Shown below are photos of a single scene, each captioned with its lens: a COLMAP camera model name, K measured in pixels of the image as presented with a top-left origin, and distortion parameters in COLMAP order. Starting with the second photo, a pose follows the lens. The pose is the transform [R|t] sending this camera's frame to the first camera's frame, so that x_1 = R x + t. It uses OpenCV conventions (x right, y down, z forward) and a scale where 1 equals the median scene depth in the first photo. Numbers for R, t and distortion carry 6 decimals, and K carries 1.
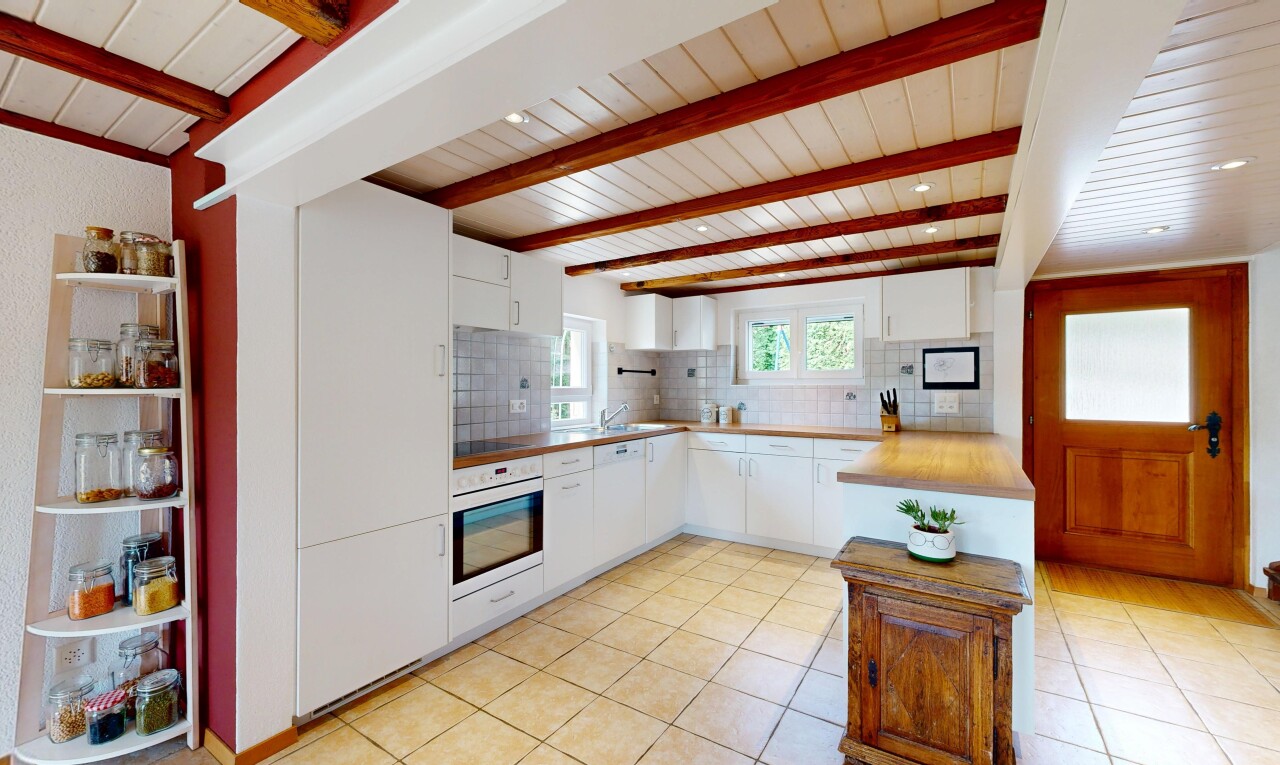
lens RADIAL K [[512.9, 0, 640.0], [0, 512.9, 382.5], [0, 0, 1]] dist [-0.001556, -0.000307]
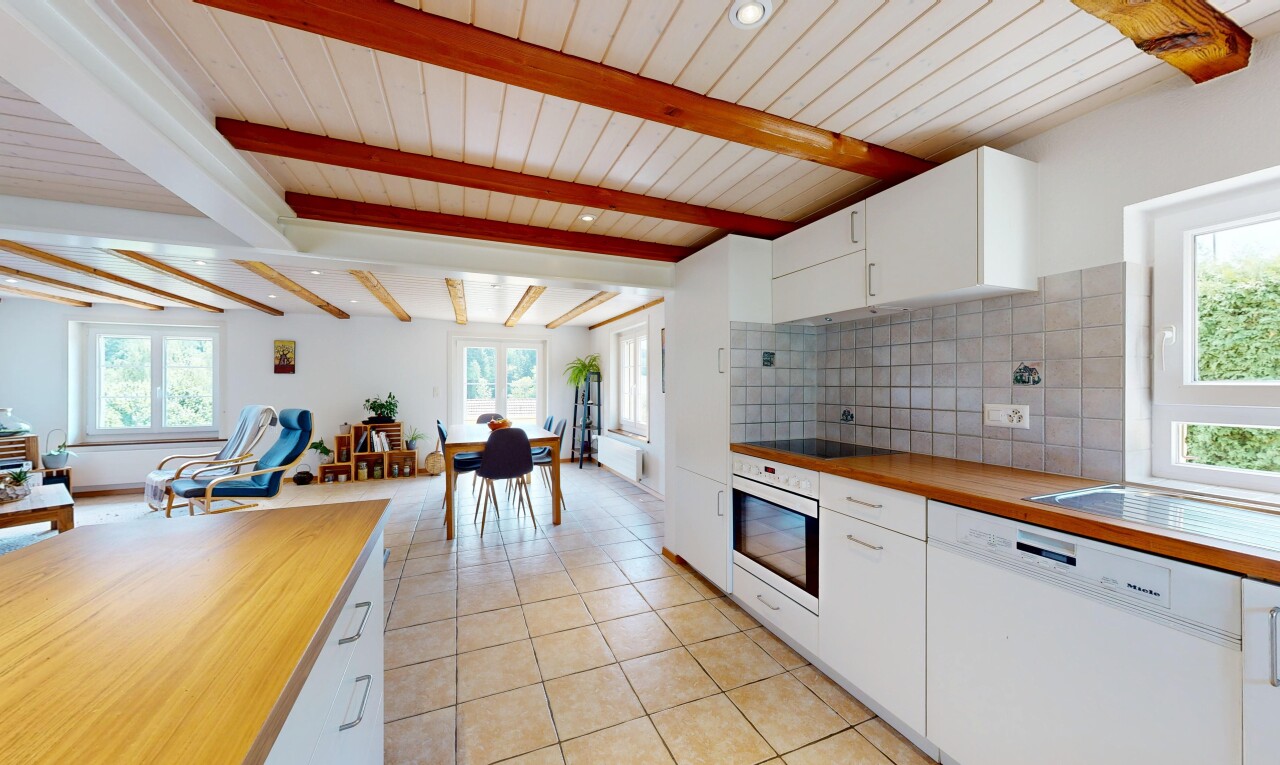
lens RADIAL K [[439.5, 0, 640.0], [0, 439.5, 382.5], [0, 0, 1]] dist [-0.000048, 0.000100]
pose [[-0.565709, -0.000669, -0.824605, 0.774394], [0.004124, 0.999985, -0.003641, 0.017819], [0.824595, -0.005461, -0.565697, 1.824815]]
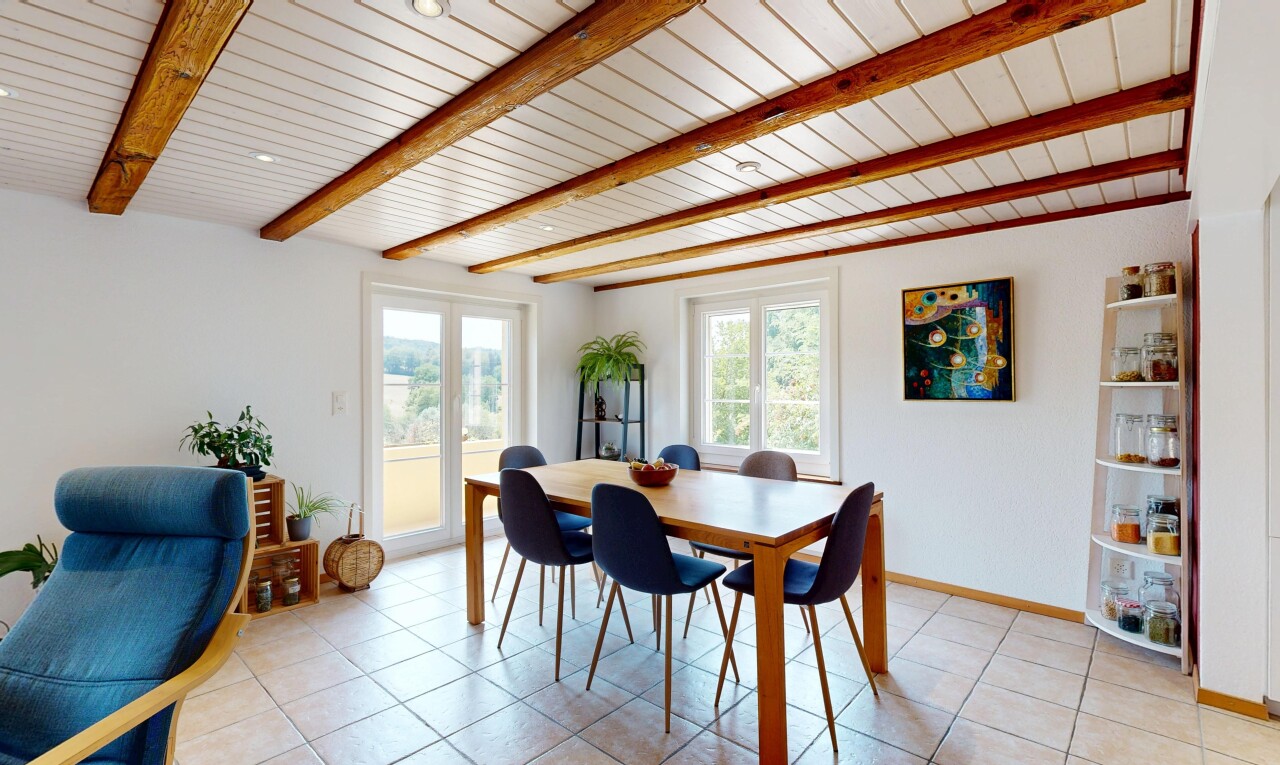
lens RADIAL K [[572.9, 0, 640.0], [0, 572.9, 382.5], [0, 0, 1]] dist [0.001914, 0.000139]
pose [[-0.154613, 0.000279, -0.987975, 0.685093], [0.005141, 0.999987, -0.000522, 0.006649], [0.987962, -0.005160, -0.154612, -0.079138]]
